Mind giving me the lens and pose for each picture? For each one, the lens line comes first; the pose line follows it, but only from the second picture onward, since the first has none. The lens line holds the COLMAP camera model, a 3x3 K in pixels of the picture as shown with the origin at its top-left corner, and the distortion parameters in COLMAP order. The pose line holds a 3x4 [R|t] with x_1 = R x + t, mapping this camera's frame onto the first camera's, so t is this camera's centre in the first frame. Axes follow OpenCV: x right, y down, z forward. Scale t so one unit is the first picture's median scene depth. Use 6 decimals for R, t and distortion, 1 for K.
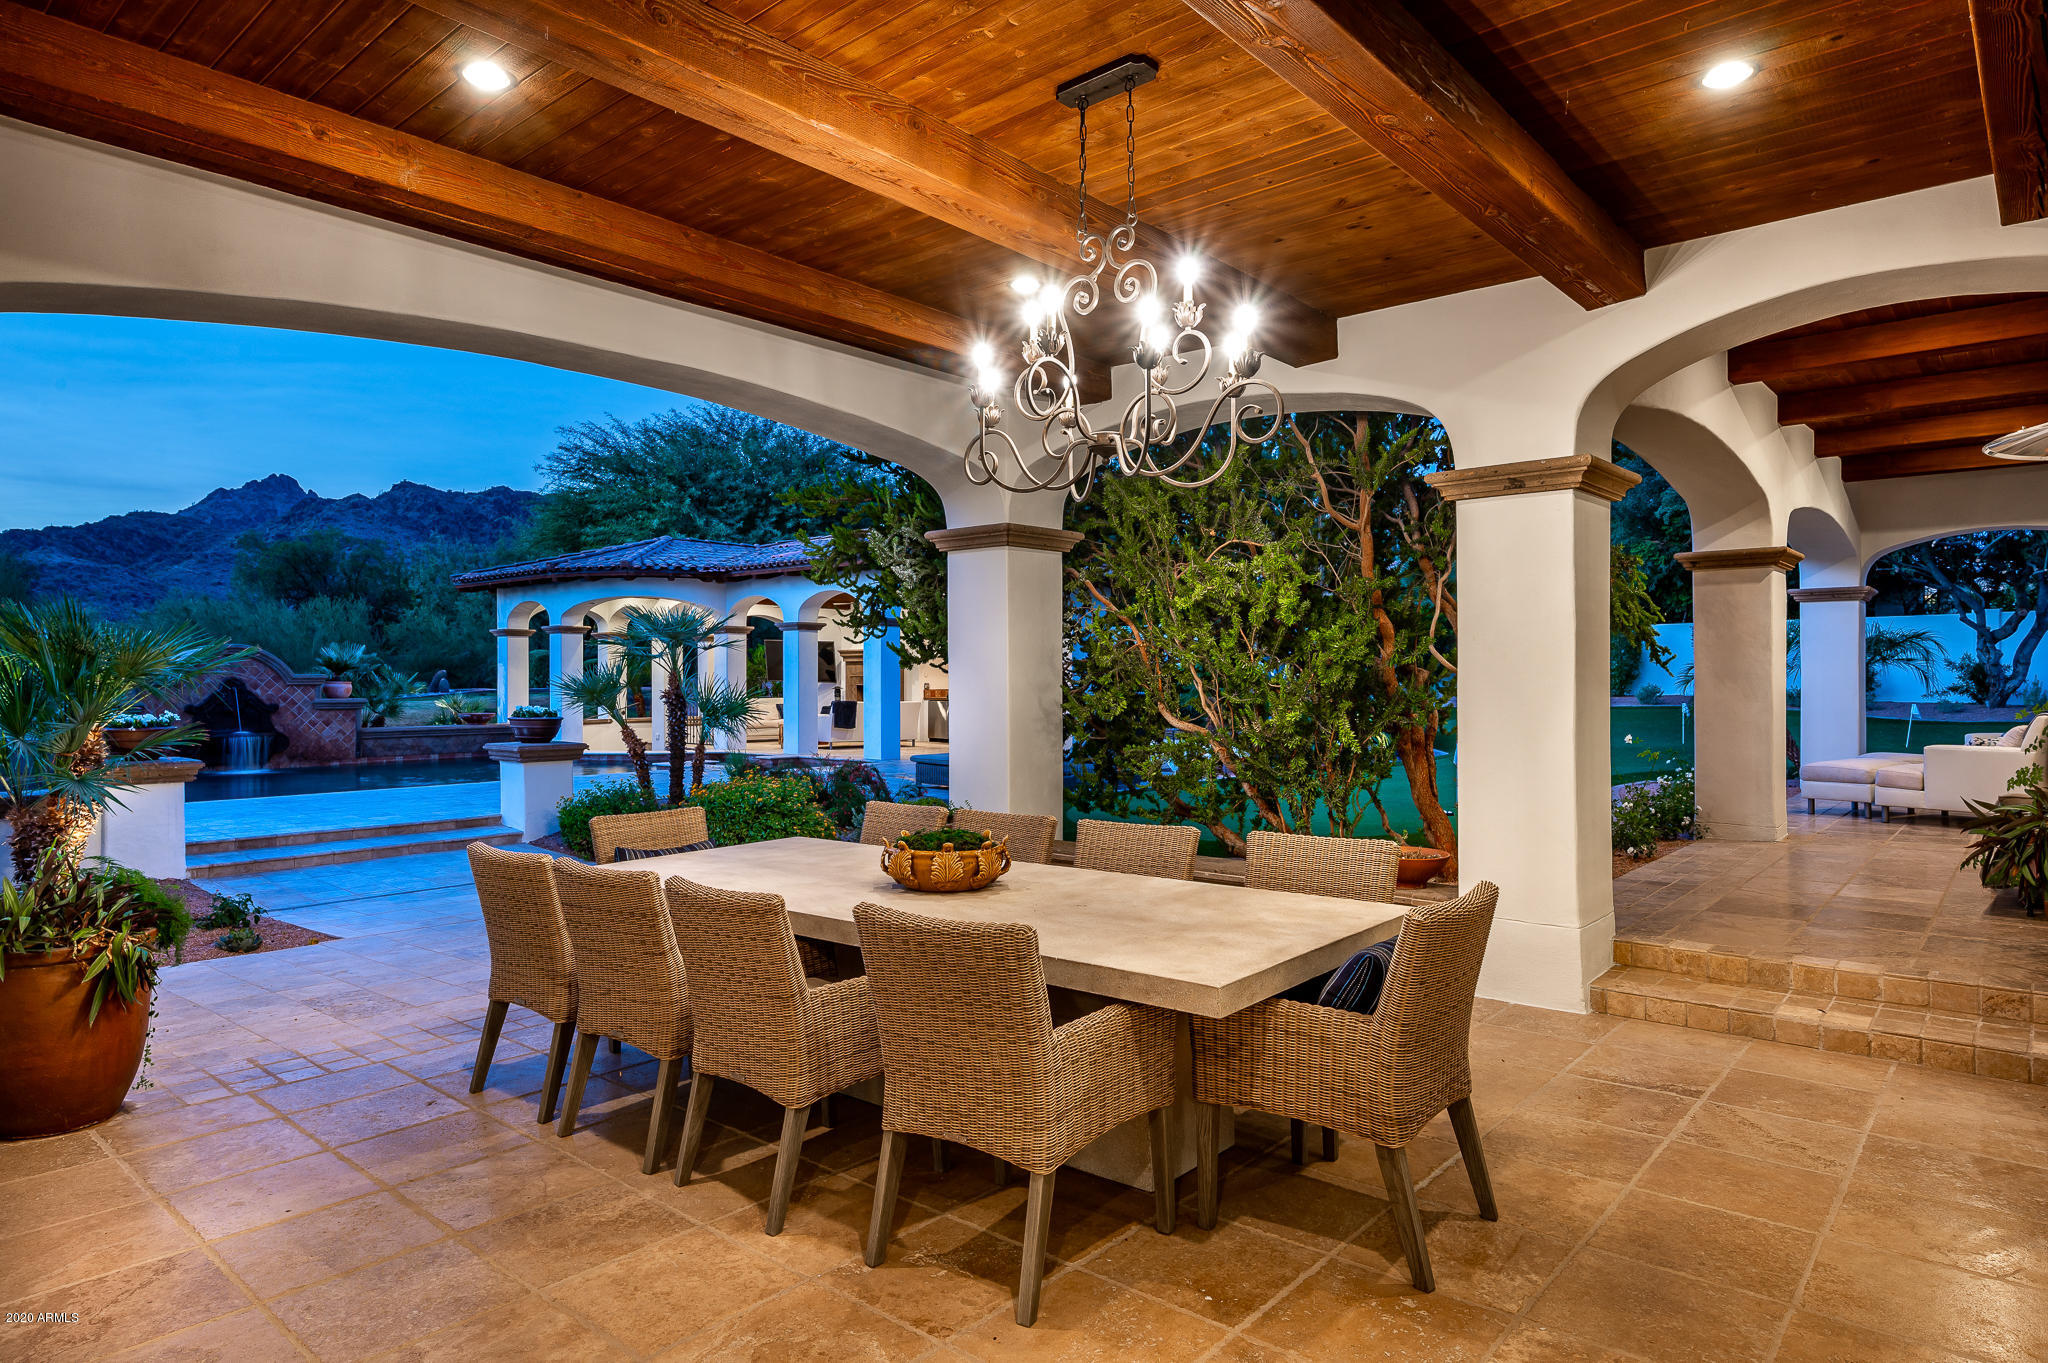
lens RADIAL K [[1179.4, 0, 1027.9], [0, 1179.4, 679.3], [0, 0, 1]] dist [-0.014584, 0.002221]
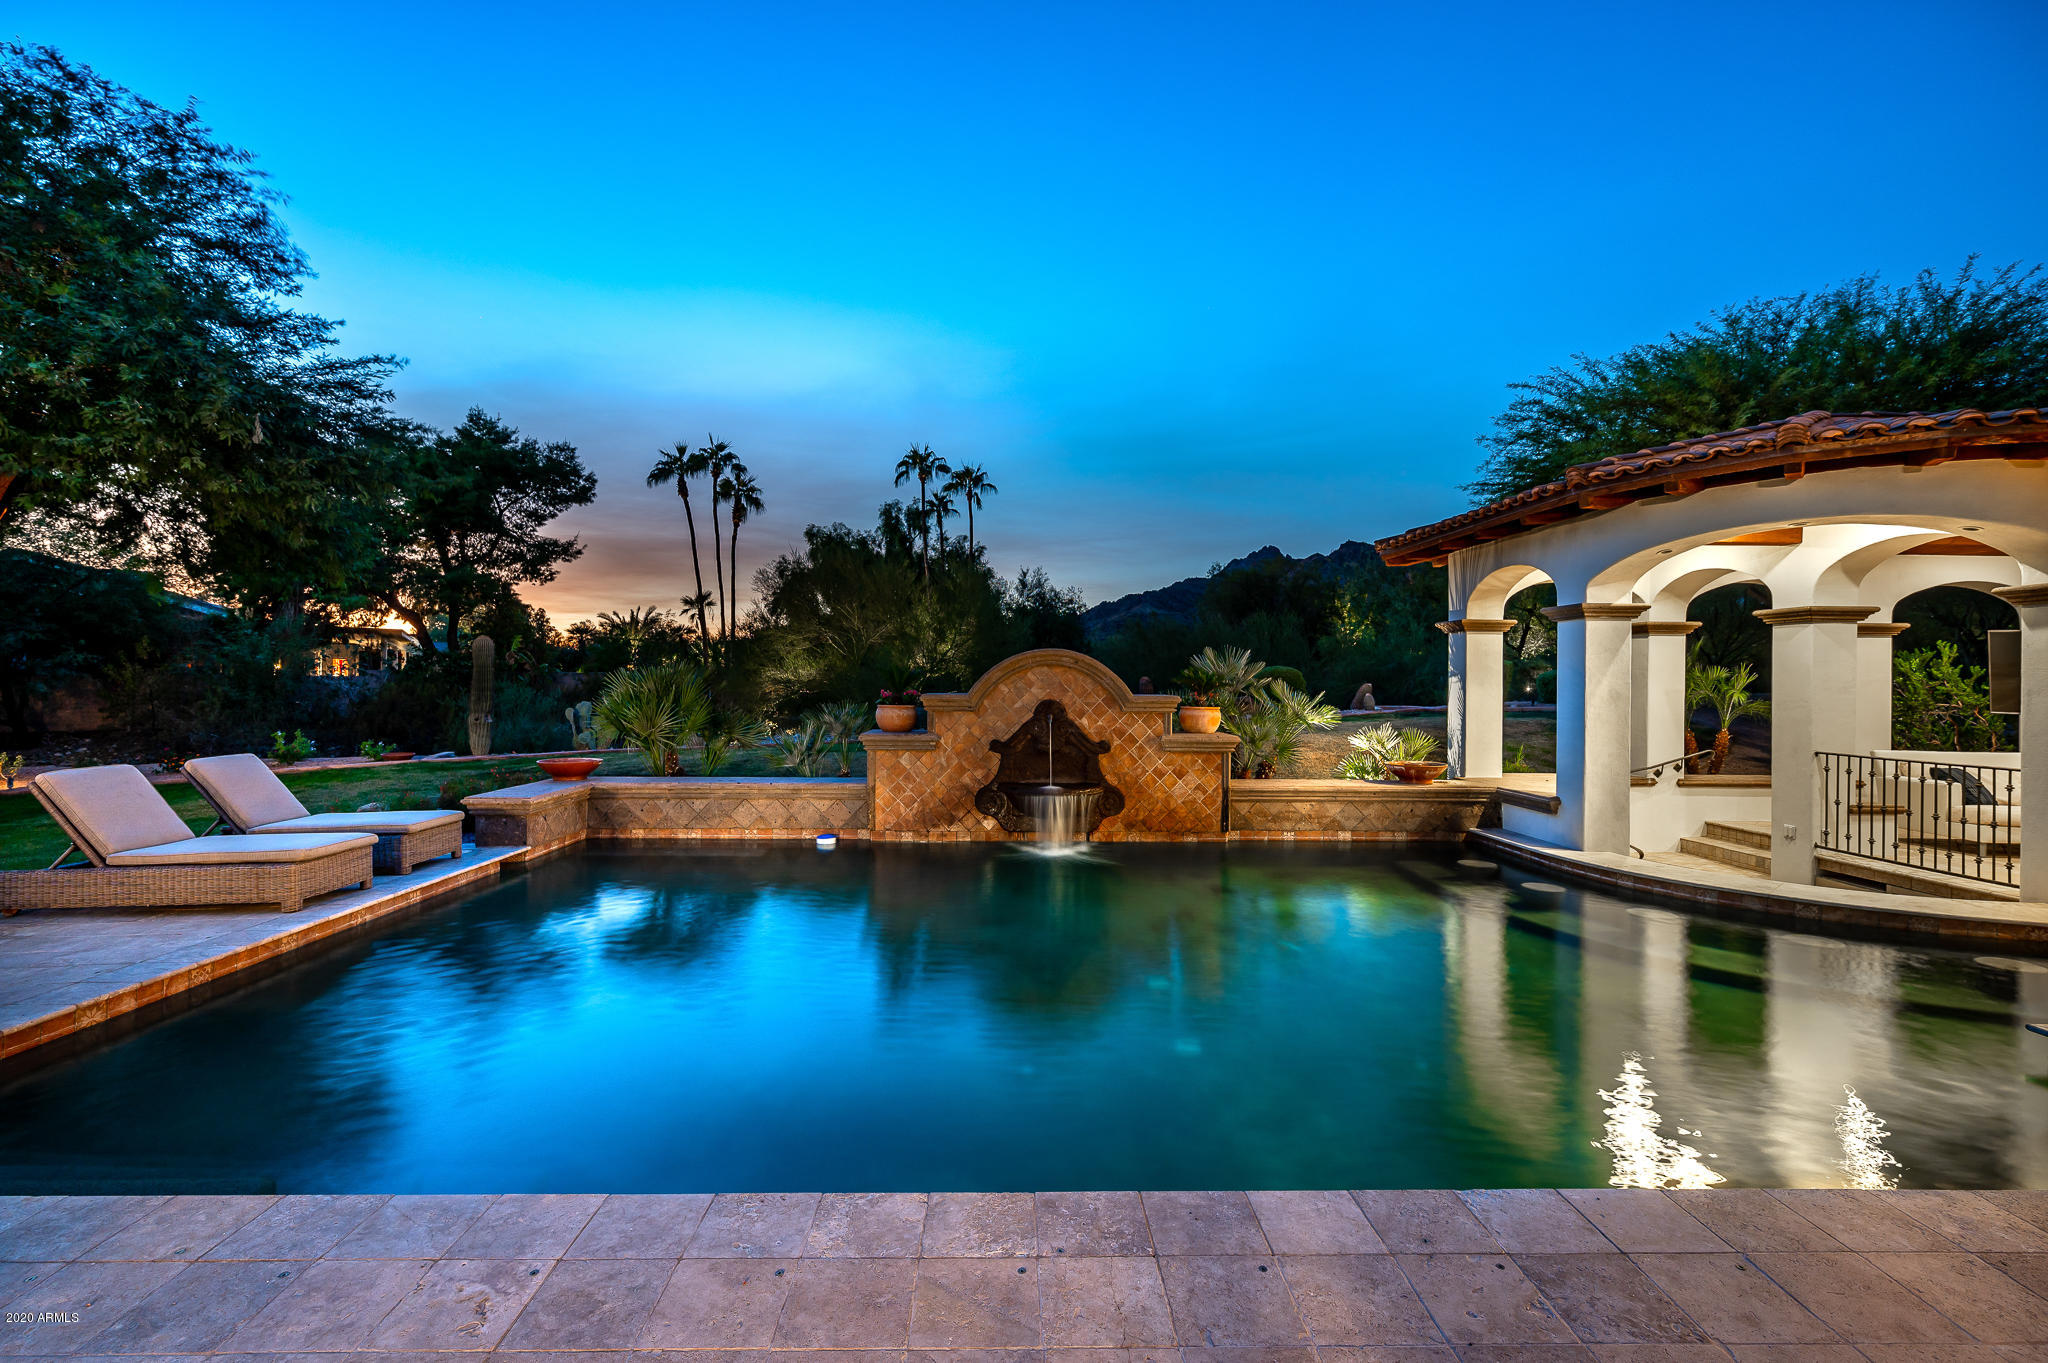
lens RADIAL K [[909.4, 0, 1018.4], [0, 909.4, 685.7], [0, 0, 1]] dist [-0.003107, 0.000997]
pose [[0.670961, 0.011350, -0.741406, -0.291523], [-0.011863, 0.999919, 0.004571, -0.010677], [0.741398, 0.005728, 0.671041, 0.601706]]
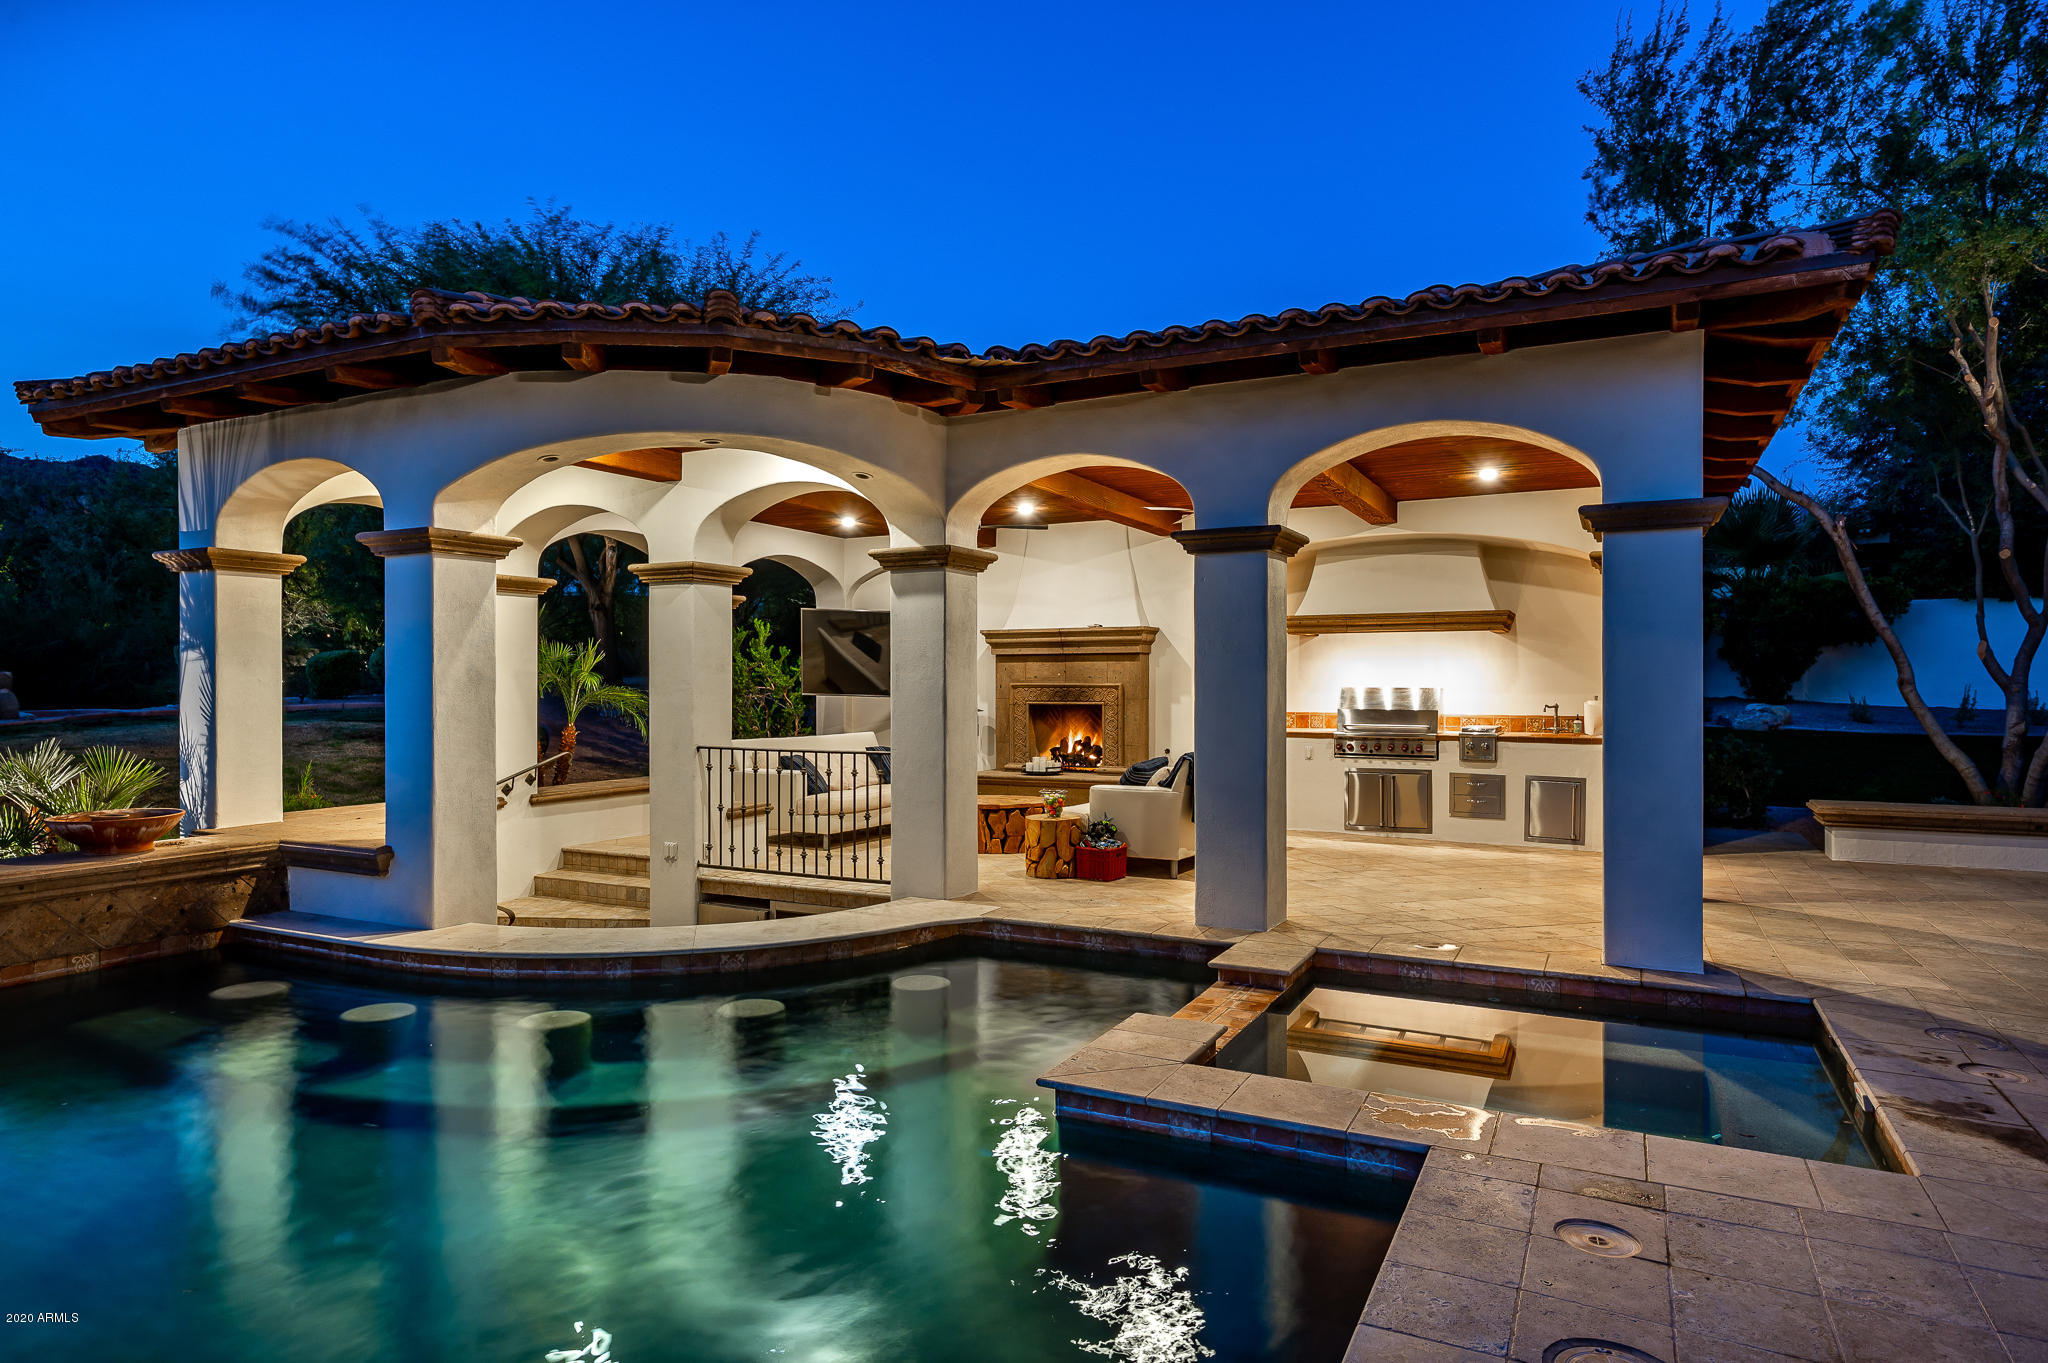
lens RADIAL K [[1179.4, 0, 1022.7], [0, 1179.4, 670.5], [0, 0, 1]] dist [-0.014584, 0.002221]
pose [[0.969301, 0.001786, 0.245870, -0.347022], [0.000807, 0.999945, -0.010443, -0.005507], [-0.245875, 0.010321, 0.969247, 0.712764]]
